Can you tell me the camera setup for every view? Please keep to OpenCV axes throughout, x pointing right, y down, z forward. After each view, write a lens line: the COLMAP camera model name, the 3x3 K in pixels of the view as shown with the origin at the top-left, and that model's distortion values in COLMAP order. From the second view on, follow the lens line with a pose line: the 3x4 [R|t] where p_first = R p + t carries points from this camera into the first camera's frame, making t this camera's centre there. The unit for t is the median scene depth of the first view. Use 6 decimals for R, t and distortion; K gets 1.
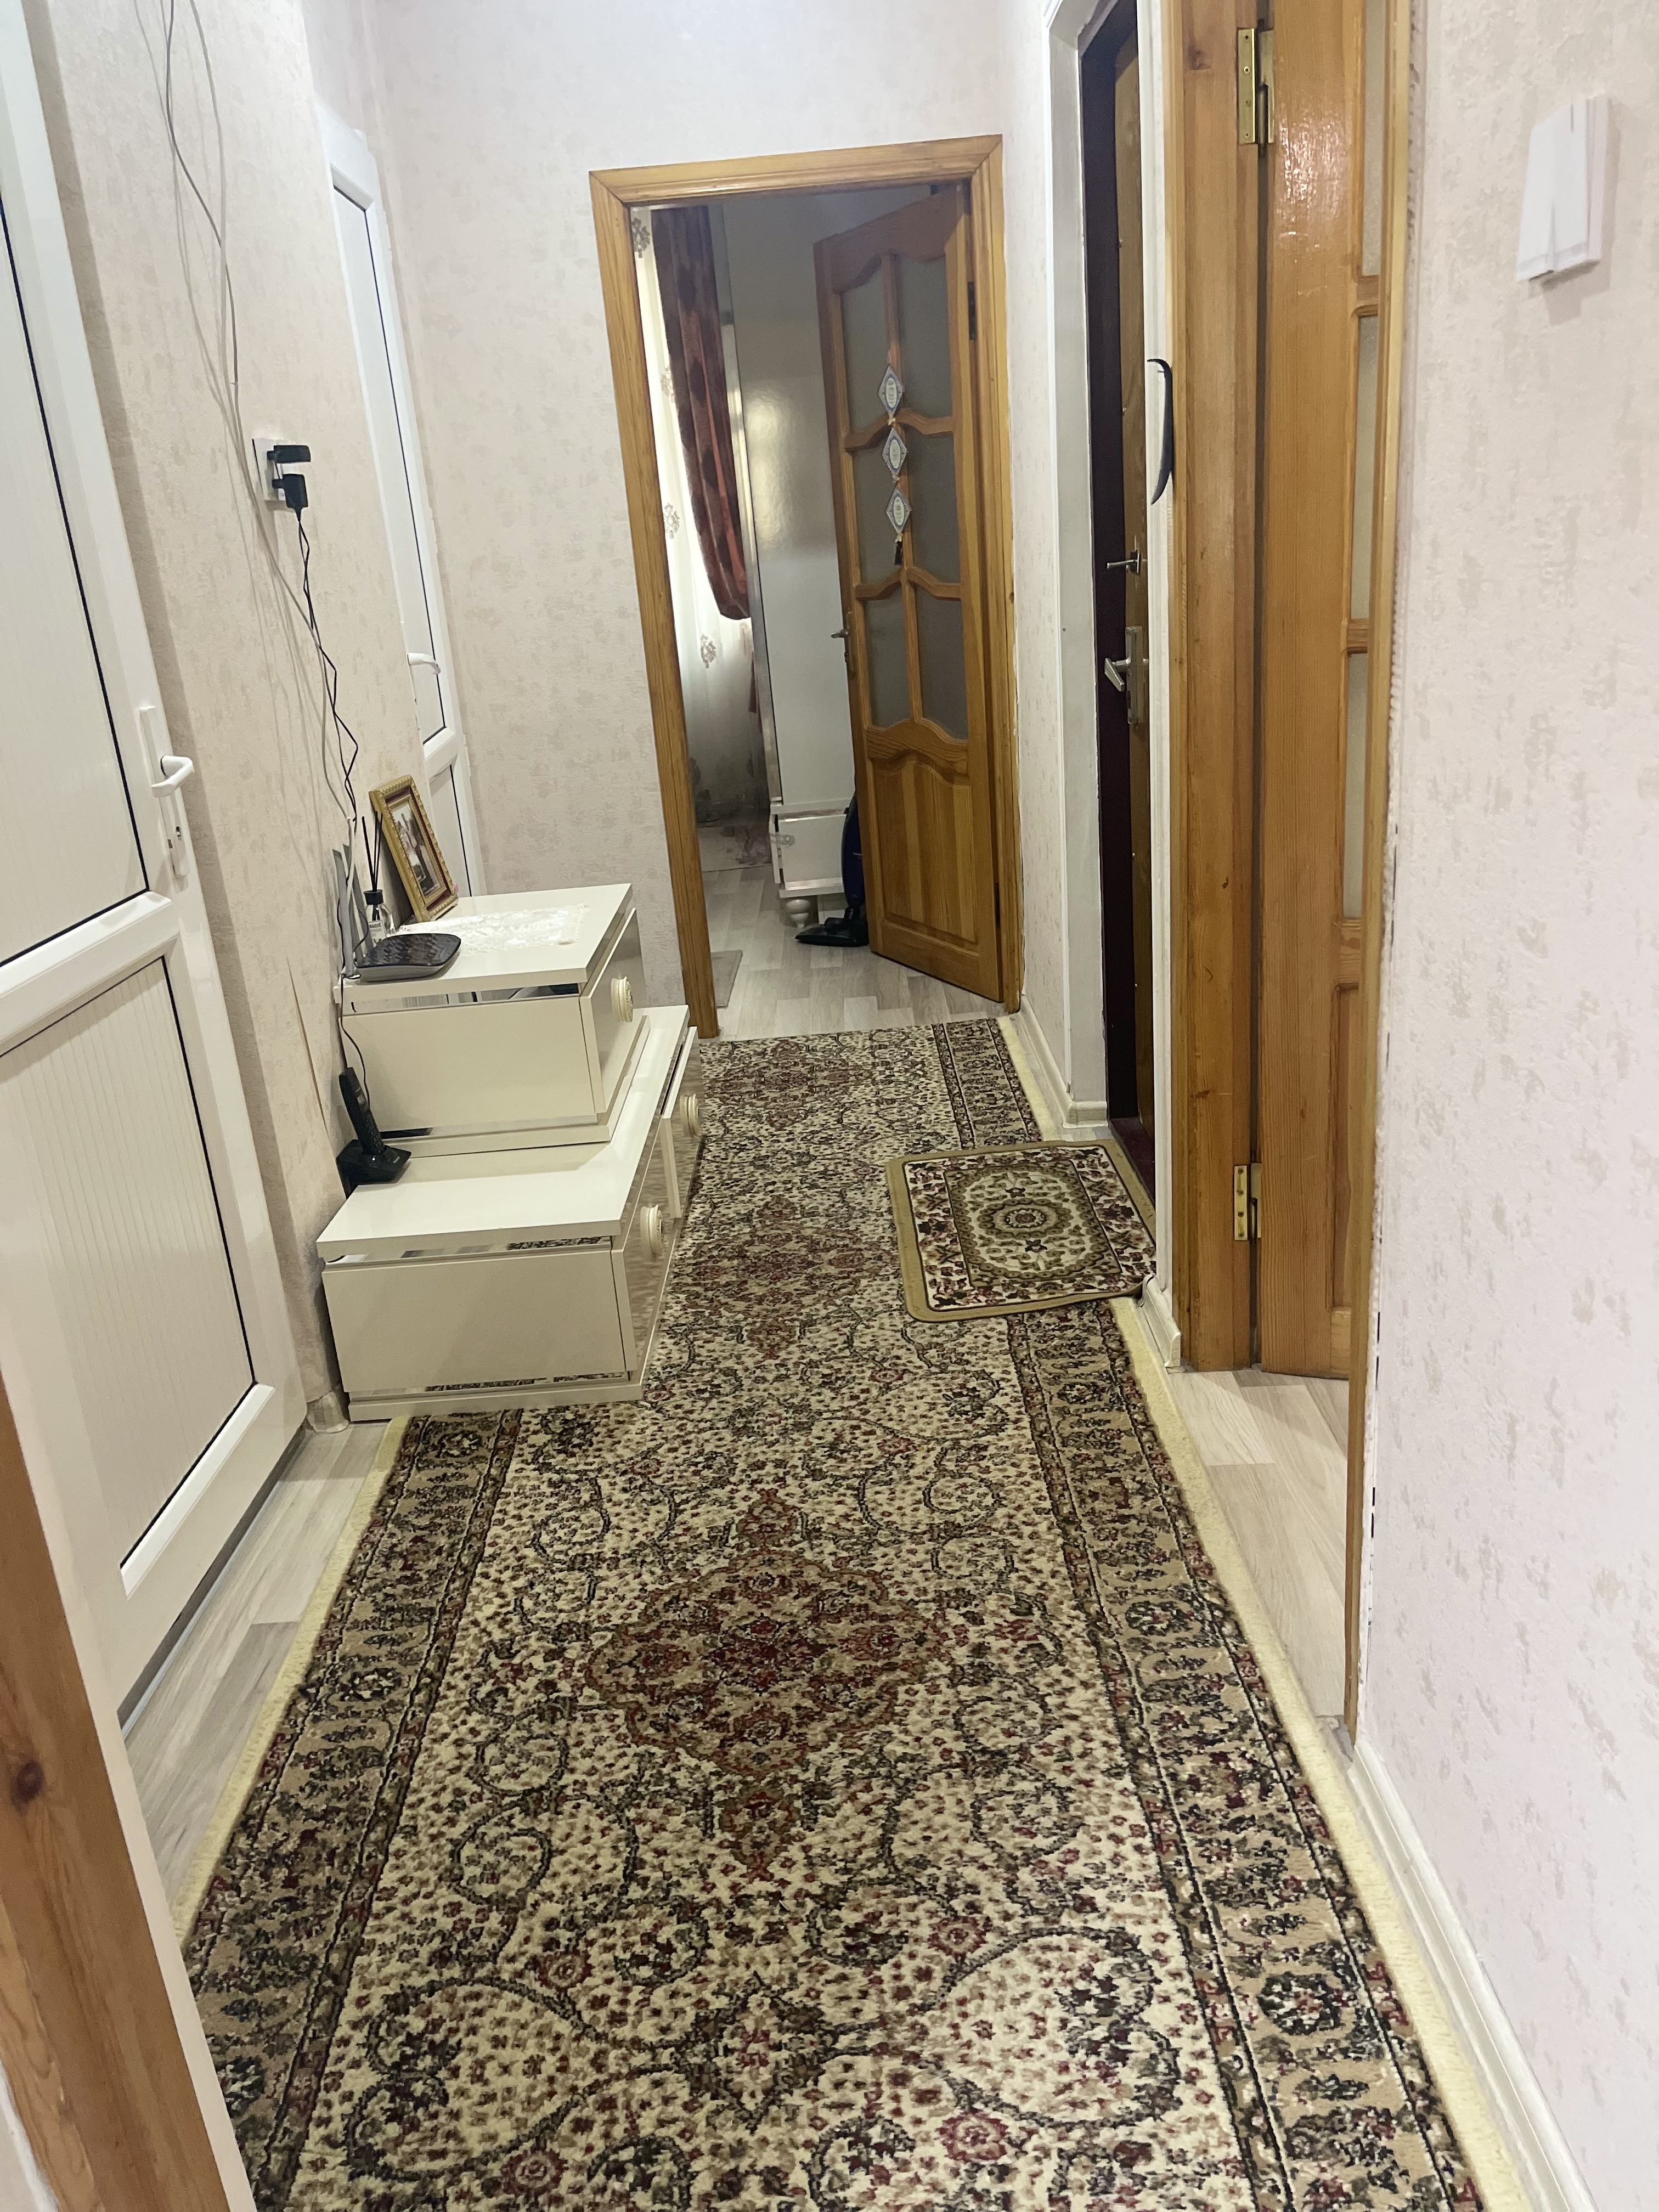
lens RADIAL K [[1669.2, 0, 844.8], [0, 1669.2, 1112.6], [0, 0, 1]] dist [0.000872, -0.014888]
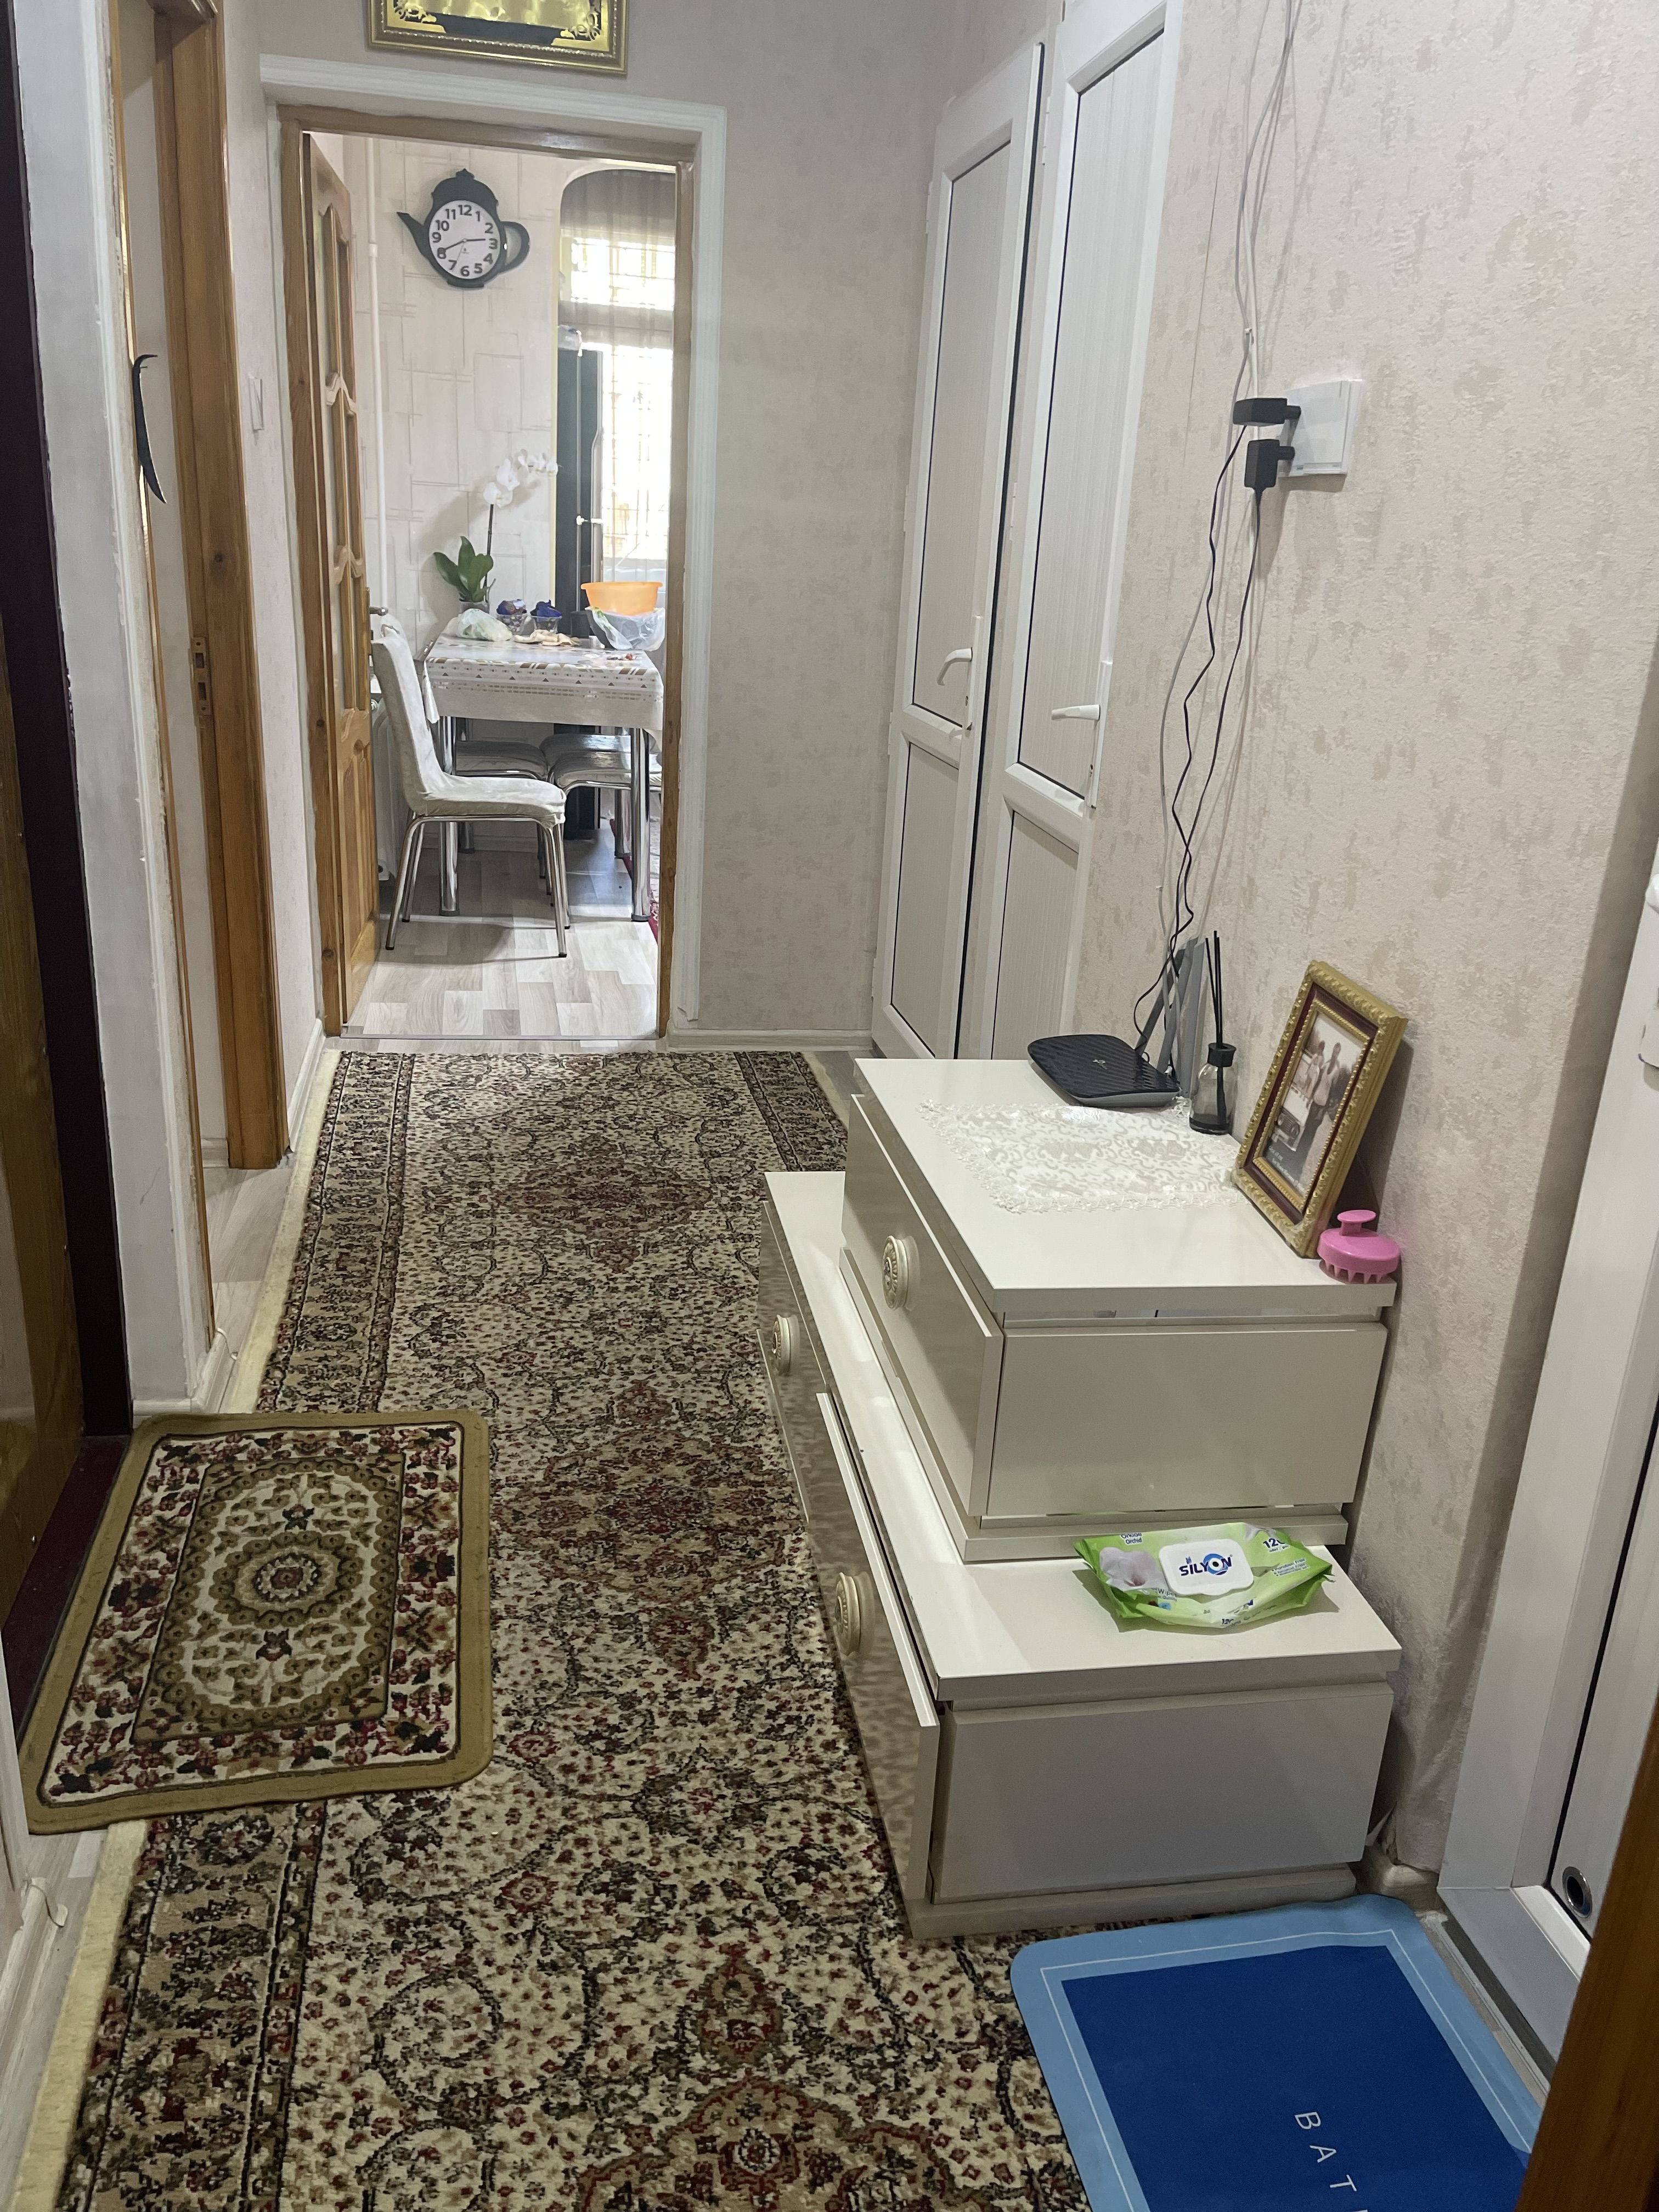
lens RADIAL K [[1669.2, 0, 847.0], [0, 1669.2, 1106.8], [0, 0, 1]] dist [0.000872, -0.014888]
pose [[-0.984858, 0.072100, -0.157661, -0.021218], [-0.044100, 0.775312, 0.630036, -0.567884], [0.167662, 0.627449, -0.760393, 1.600053]]
